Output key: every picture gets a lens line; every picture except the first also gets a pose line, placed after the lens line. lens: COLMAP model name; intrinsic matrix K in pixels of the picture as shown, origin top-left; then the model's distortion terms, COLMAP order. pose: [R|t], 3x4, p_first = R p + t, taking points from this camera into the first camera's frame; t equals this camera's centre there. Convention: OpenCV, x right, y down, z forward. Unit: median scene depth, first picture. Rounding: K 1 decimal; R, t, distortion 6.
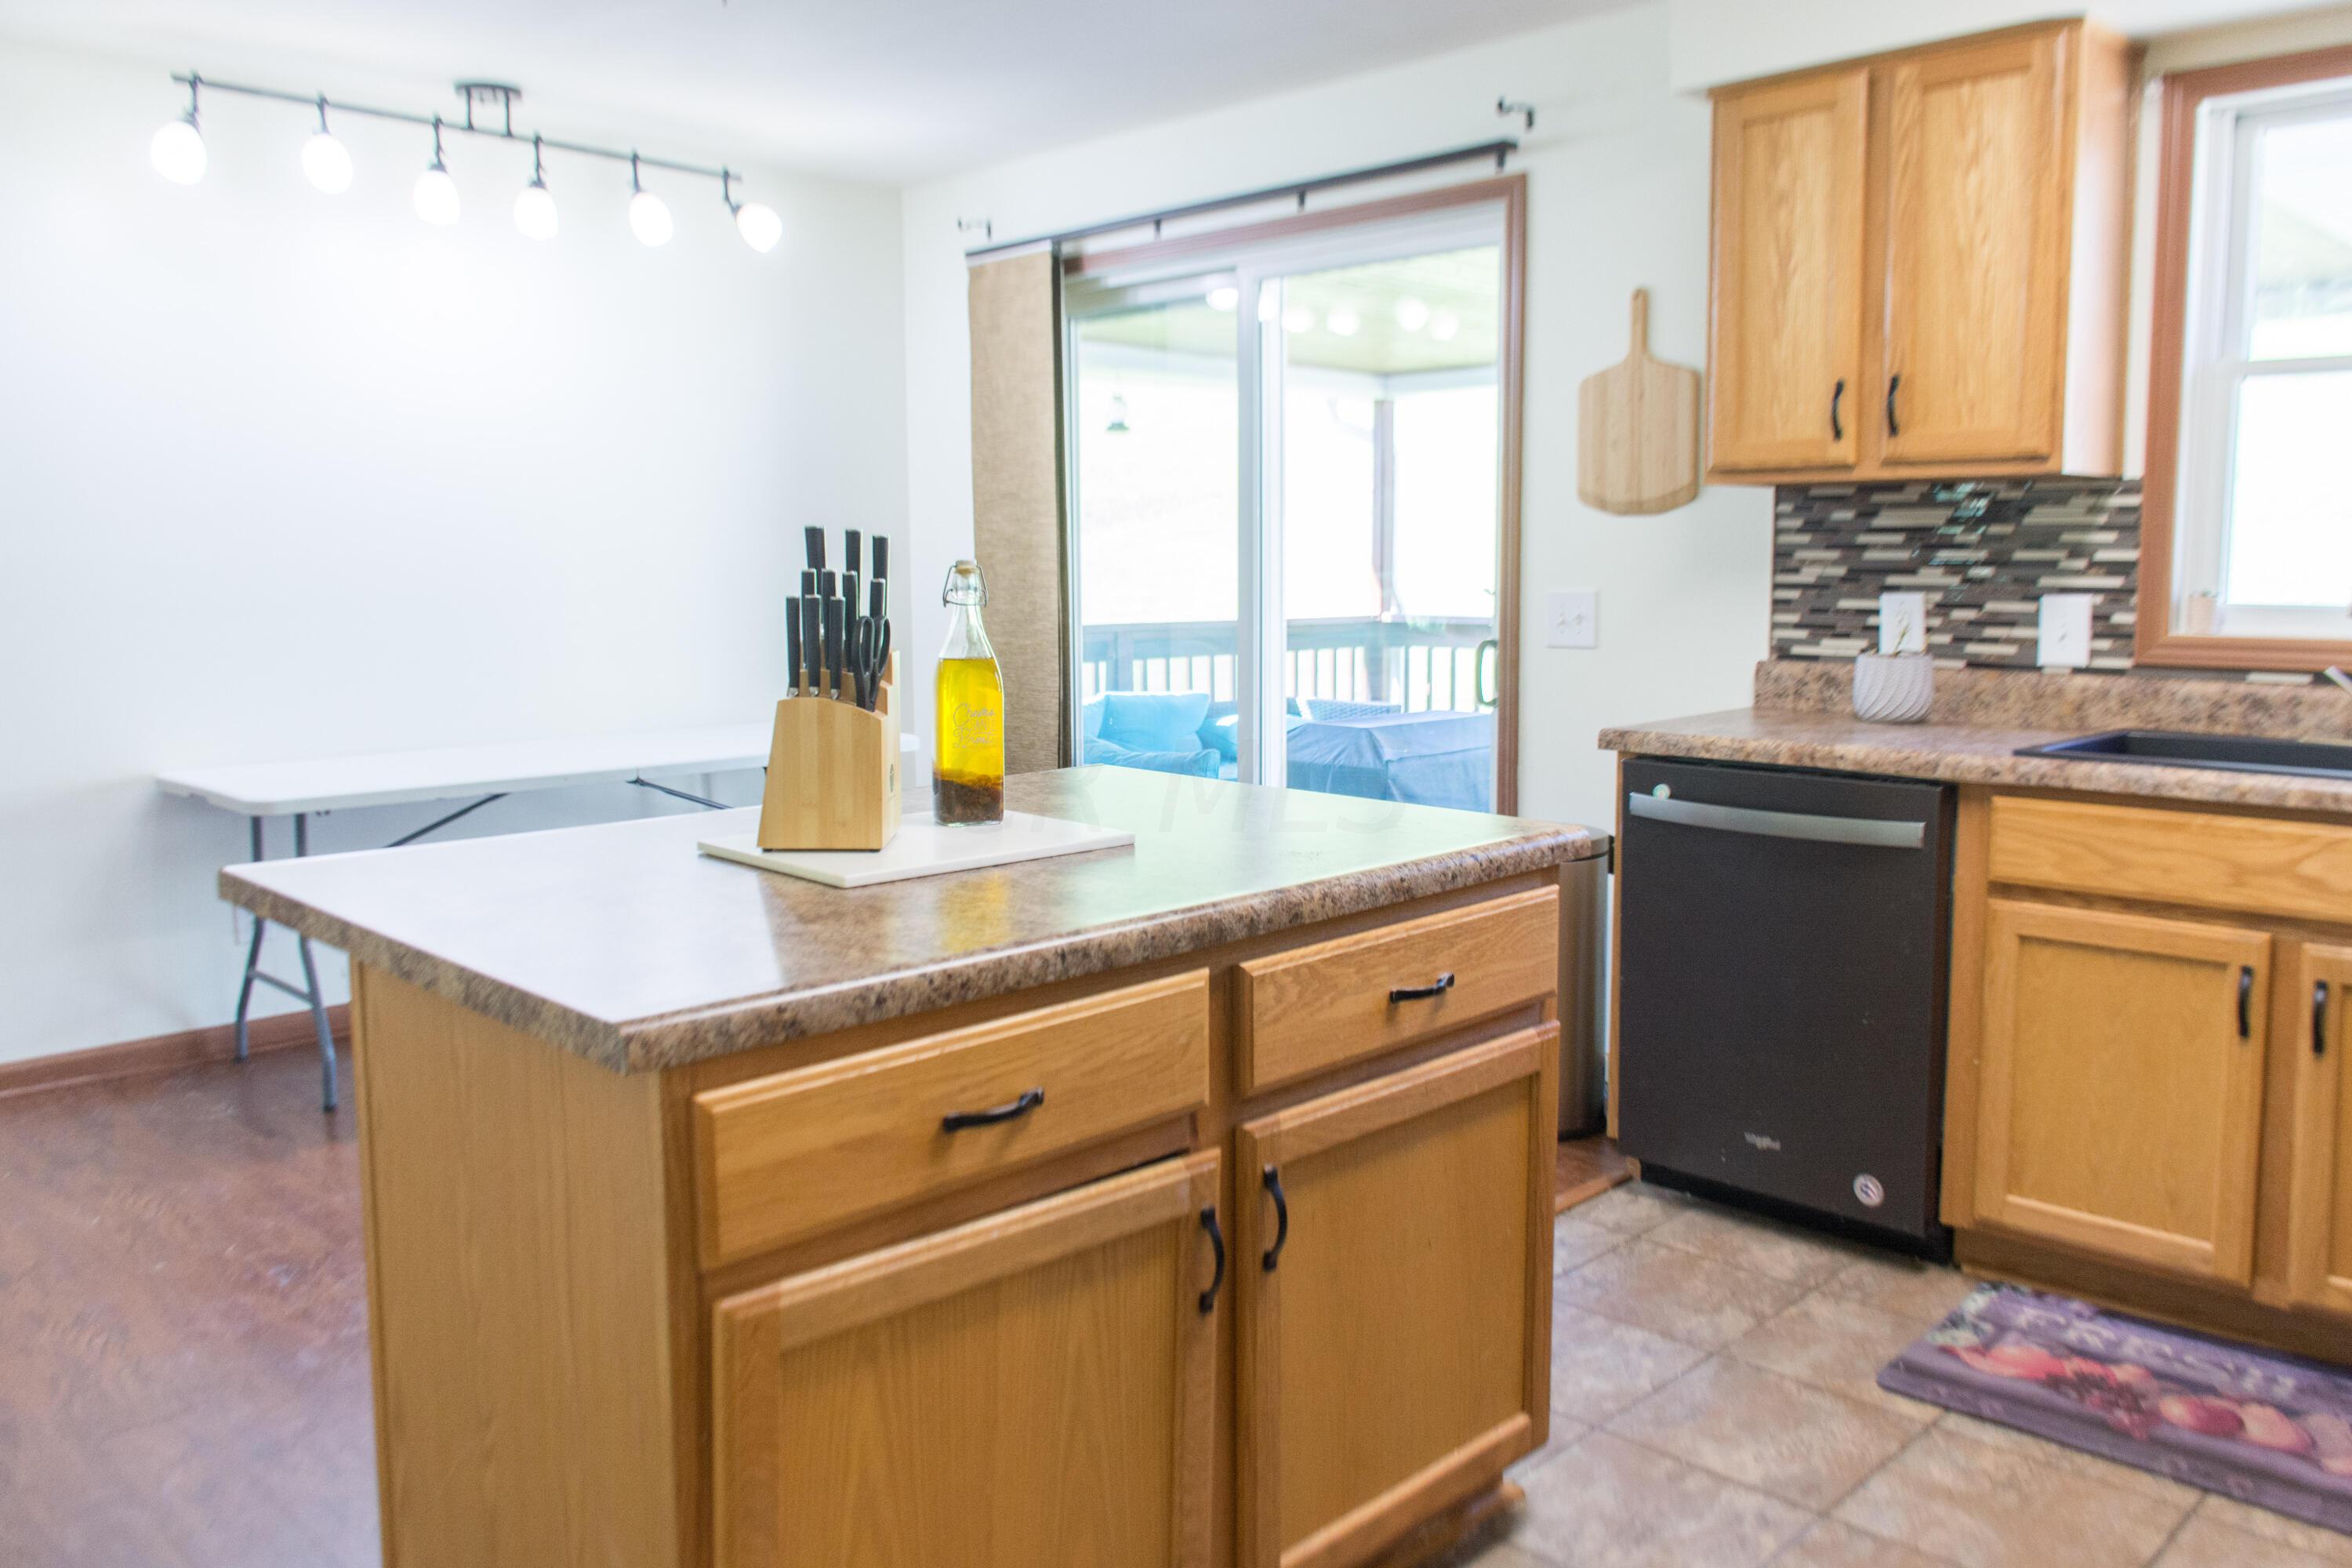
lens RADIAL K [[1816.5, 0, 1181.9], [0, 1816.5, 747.0], [0, 0, 1]] dist [0.003015, 0.003671]
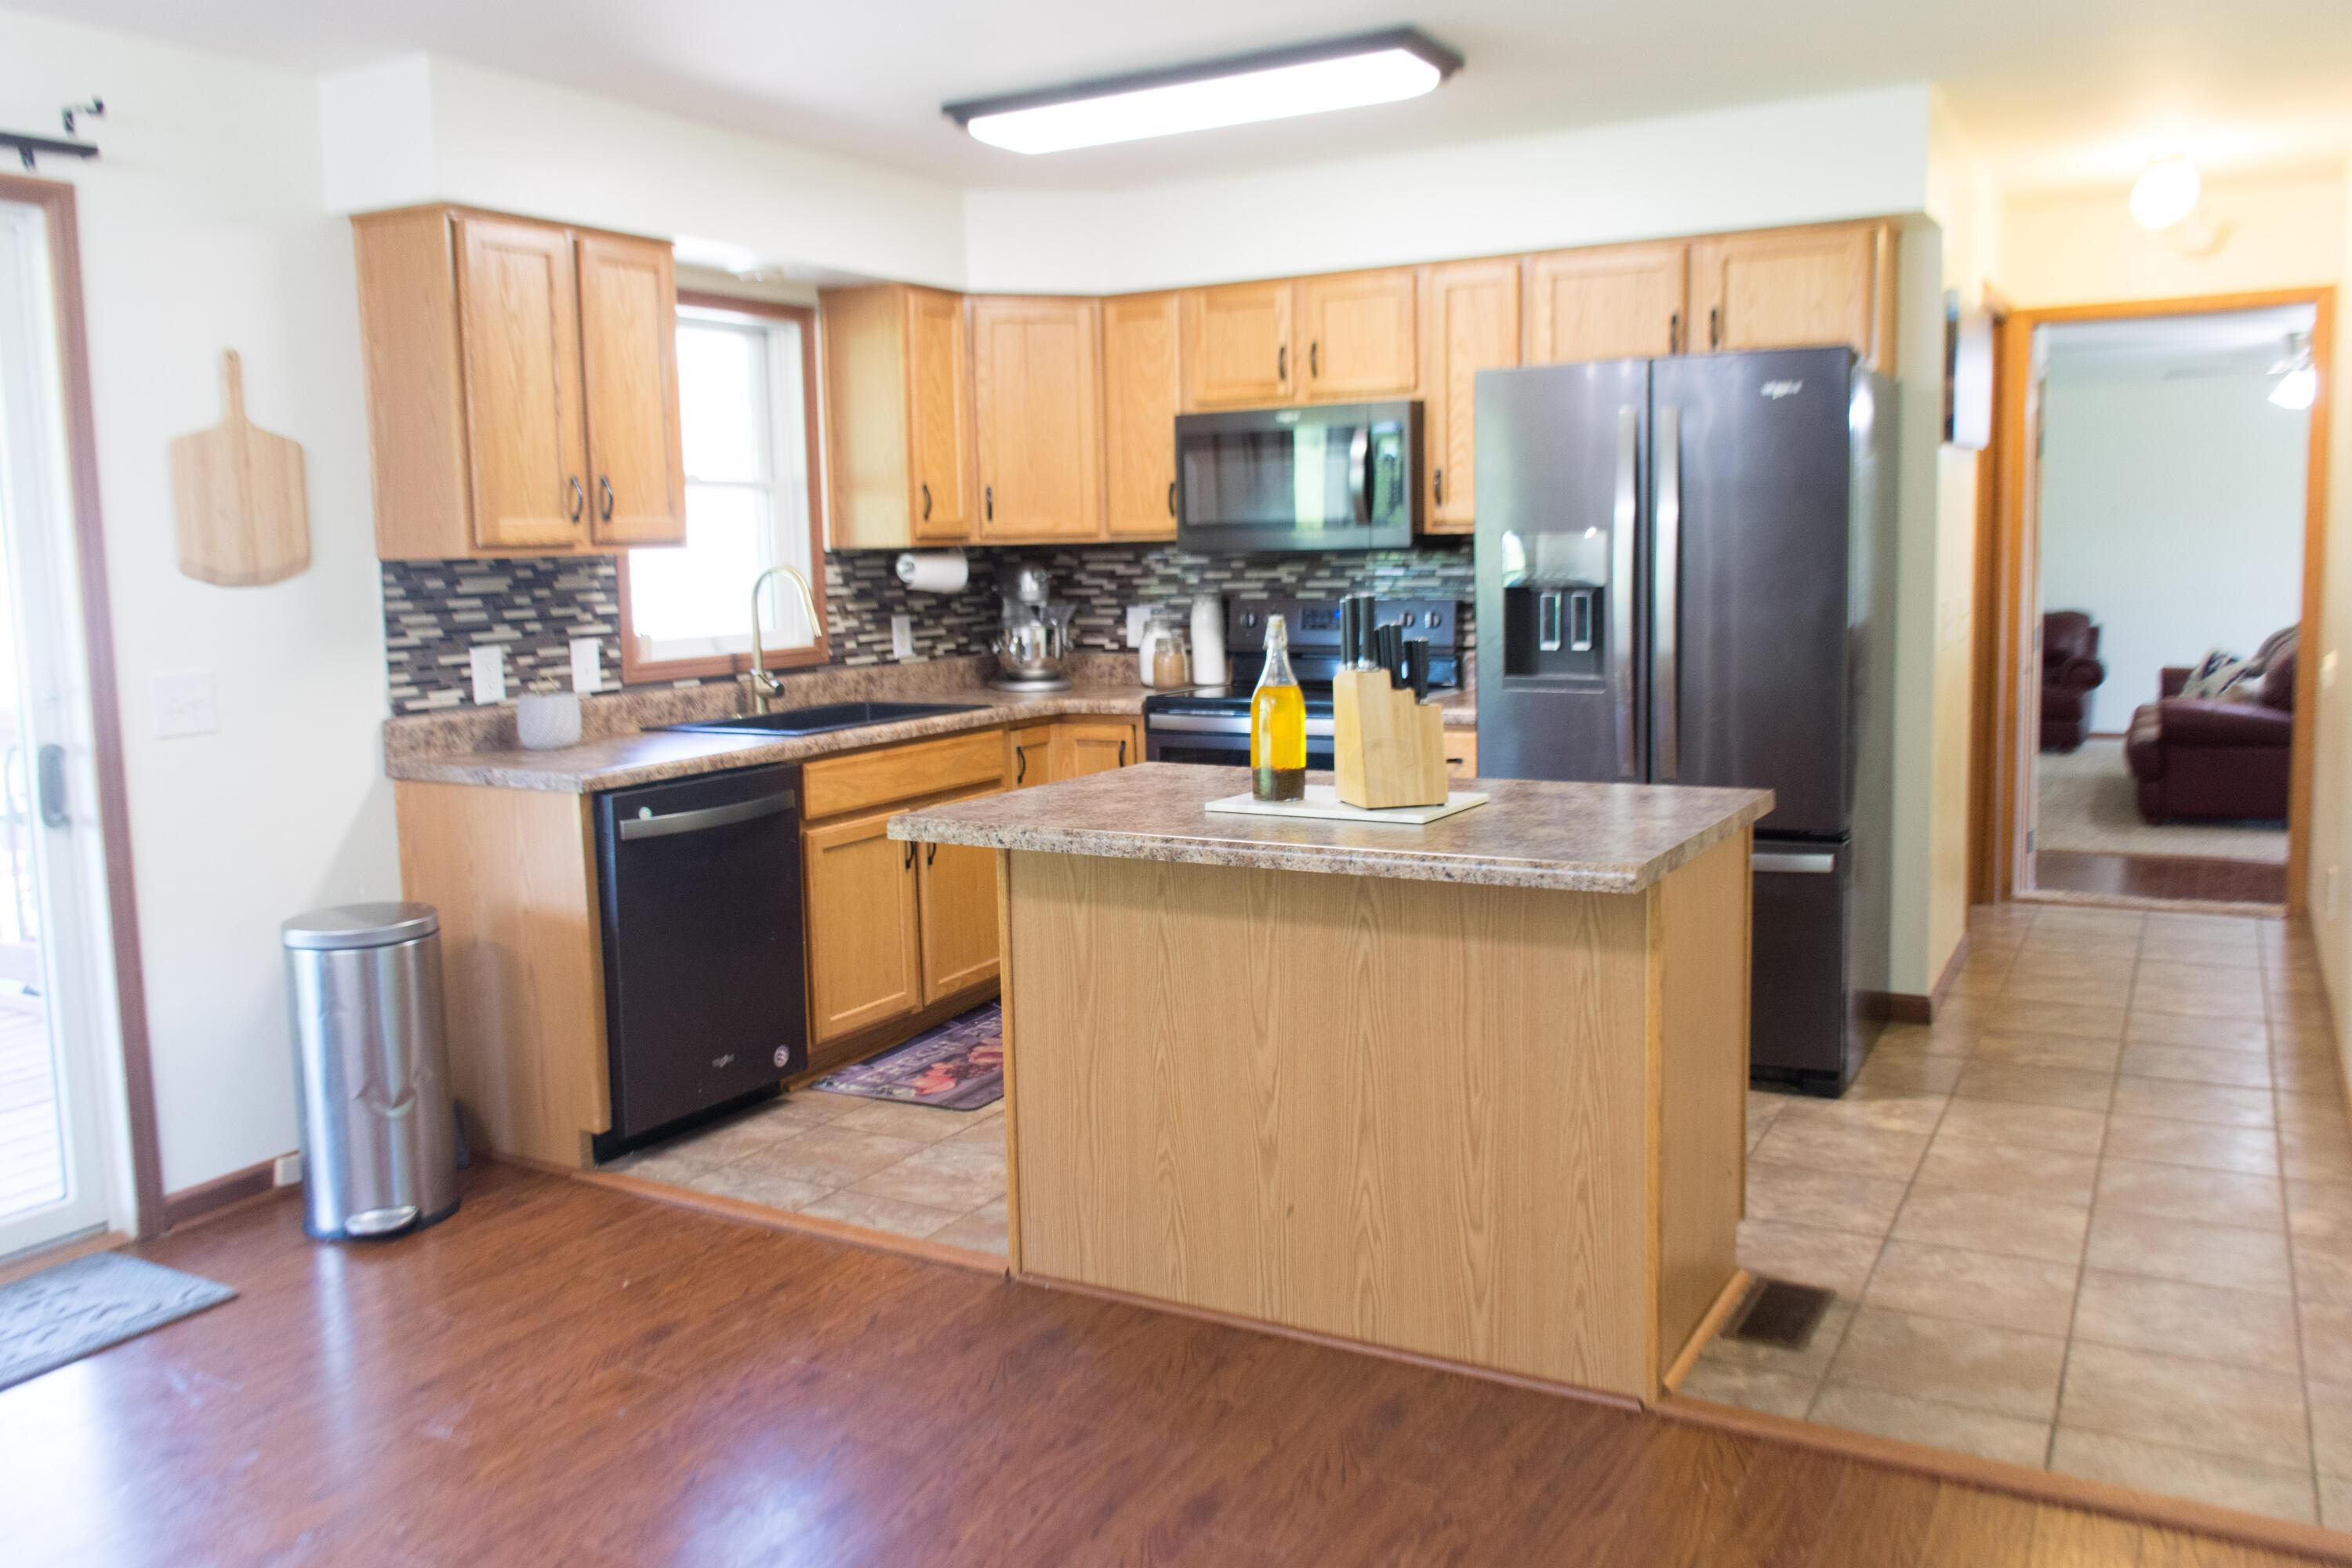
lens RADIAL K [[1816.5, 0, 1181.9], [0, 1816.5, 747.0], [0, 0, 1]] dist [0.003015, 0.003671]
pose [[-0.261675, -0.097703, 0.960198, -0.915490], [0.128152, 0.982537, 0.134901, -0.126772], [-0.956610, 0.158351, -0.244584, 0.887882]]
